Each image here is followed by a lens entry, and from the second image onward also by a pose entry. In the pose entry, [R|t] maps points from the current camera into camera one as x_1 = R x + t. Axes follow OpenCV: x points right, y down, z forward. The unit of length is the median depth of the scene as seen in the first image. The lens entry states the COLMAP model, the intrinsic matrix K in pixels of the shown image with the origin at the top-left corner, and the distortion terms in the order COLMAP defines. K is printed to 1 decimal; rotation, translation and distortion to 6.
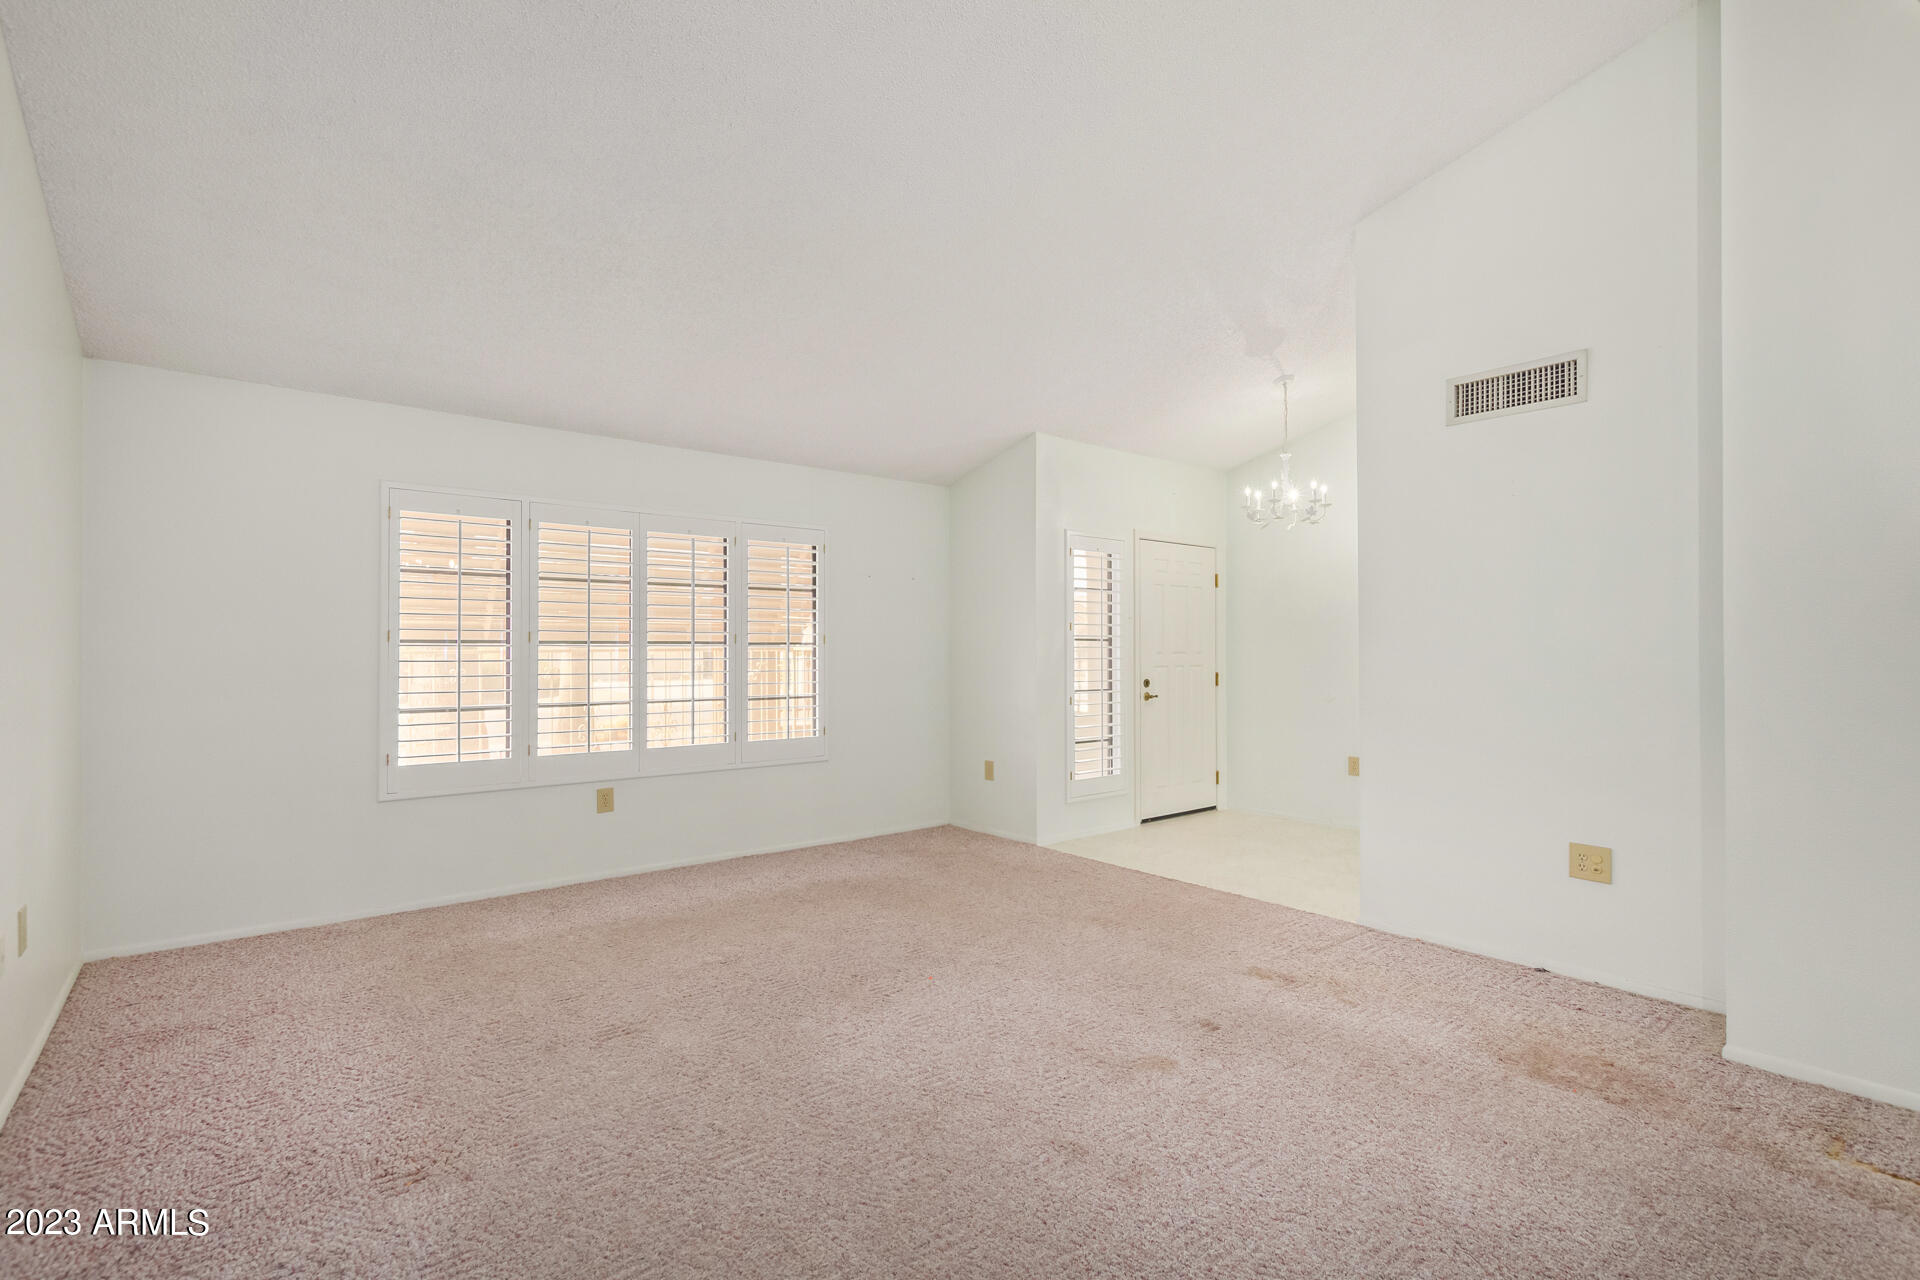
lens RADIAL K [[882.0, 0, 969.0], [0, 882.0, 642.3], [0, 0, 1]] dist [0.005744, -0.001951]
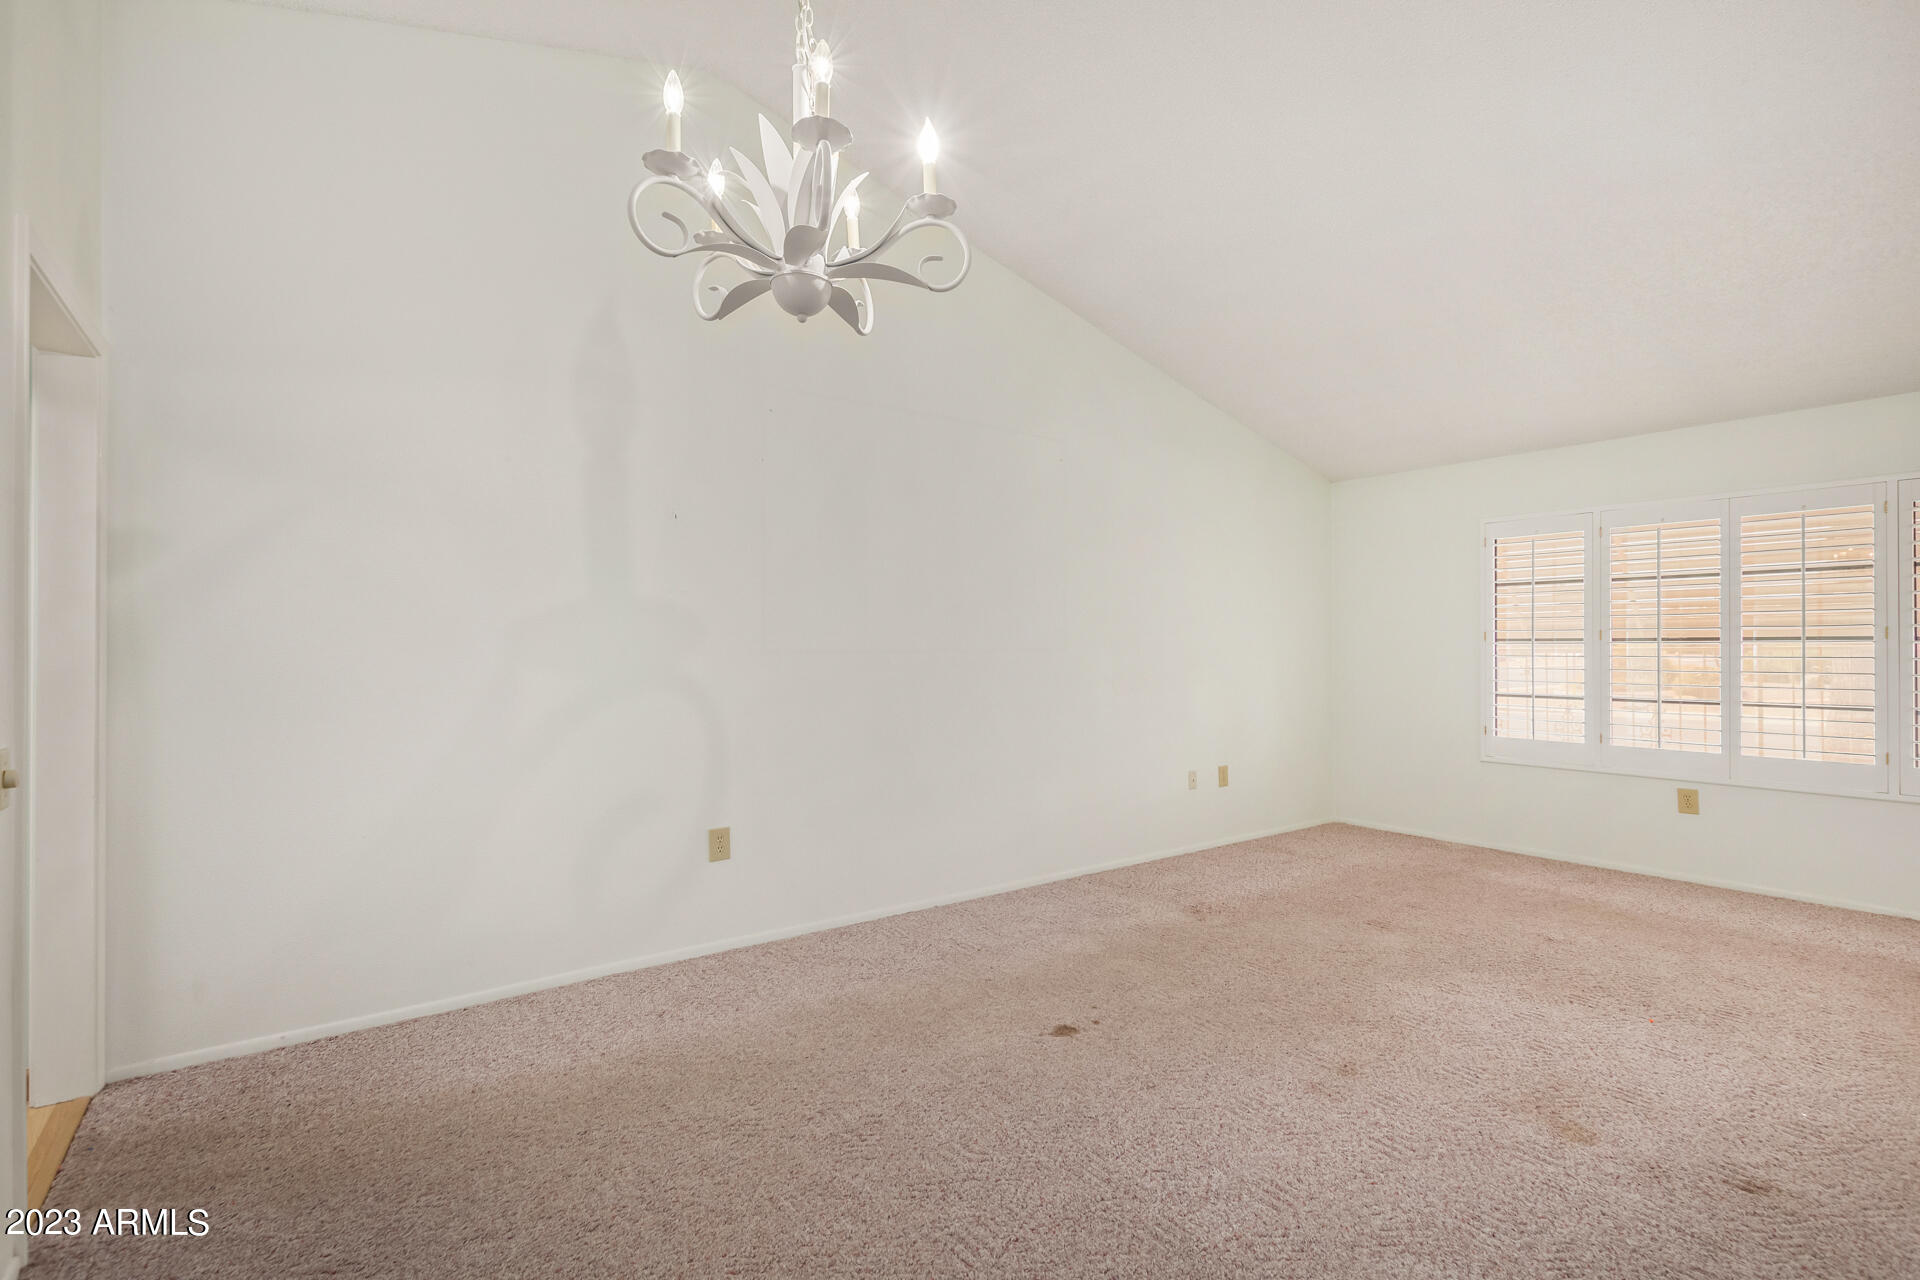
lens RADIAL K [[882.0, 0, 967.8], [0, 882.0, 646.0], [0, 0, 1]] dist [0.005744, -0.001951]
pose [[-0.040351, -0.001188, -0.999185, 0.730667], [0.009514, 0.999954, -0.001573, 0.001864], [0.999140, -0.009569, -0.040338, 0.303462]]
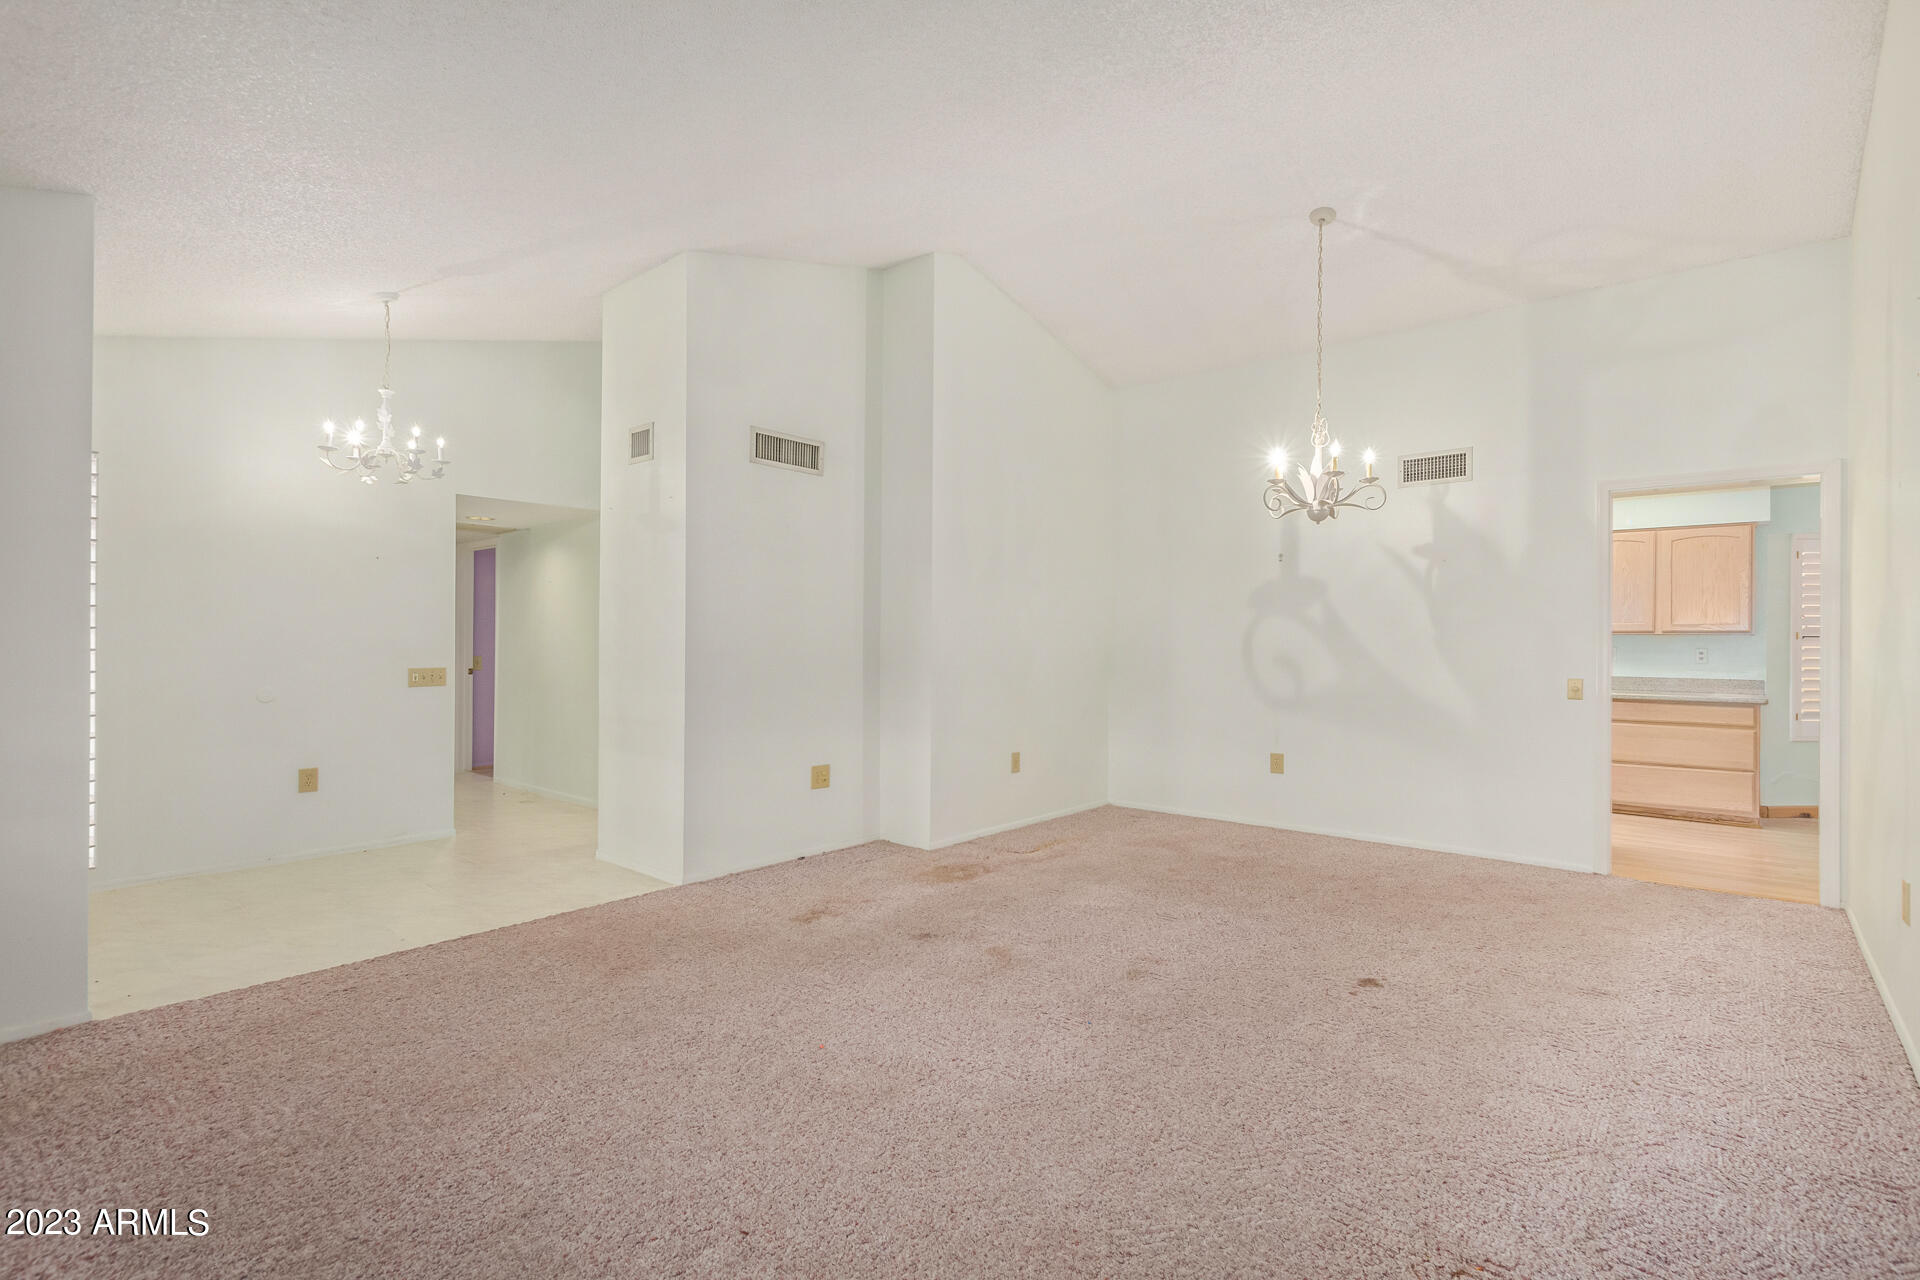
lens RADIAL K [[882.0, 0, 969.3], [0, 882.0, 644.2], [0, 0, 1]] dist [0.005744, -0.001951]
pose [[-0.177093, -0.003710, 0.984187, -0.719675], [-0.015352, 0.999882, 0.001007, 0.010665], [-0.984074, -0.014931, -0.177129, 0.856664]]
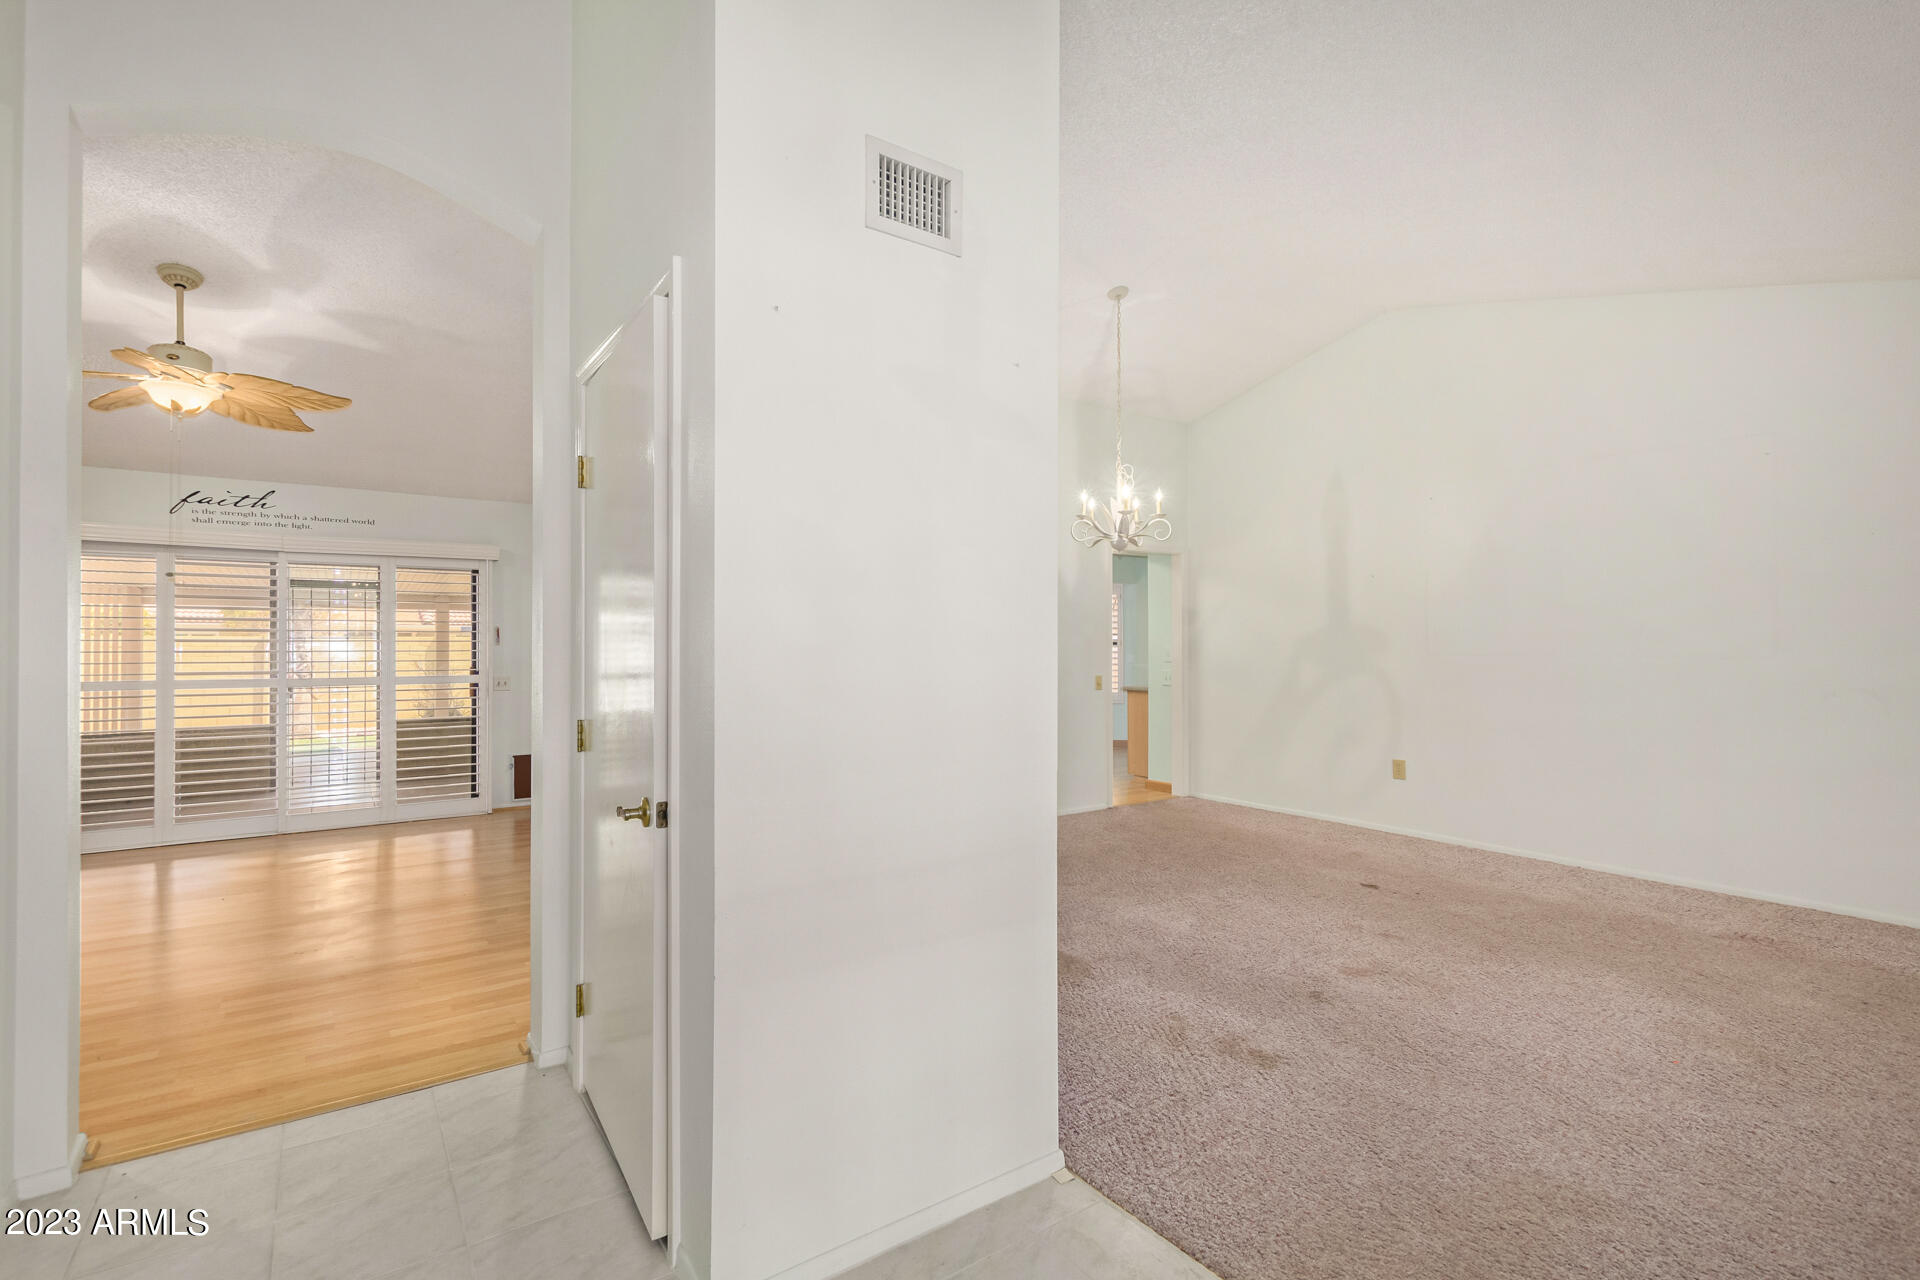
lens RADIAL K [[882.0, 0, 967.0], [0, 882.0, 639.5], [0, 0, 1]] dist [0.005744, -0.001951]
pose [[-0.997748, 0.001776, 0.067048, 0.466348], [0.000731, 0.999878, -0.015608, 0.002840], [-0.067068, -0.015524, -0.997628, 1.570516]]
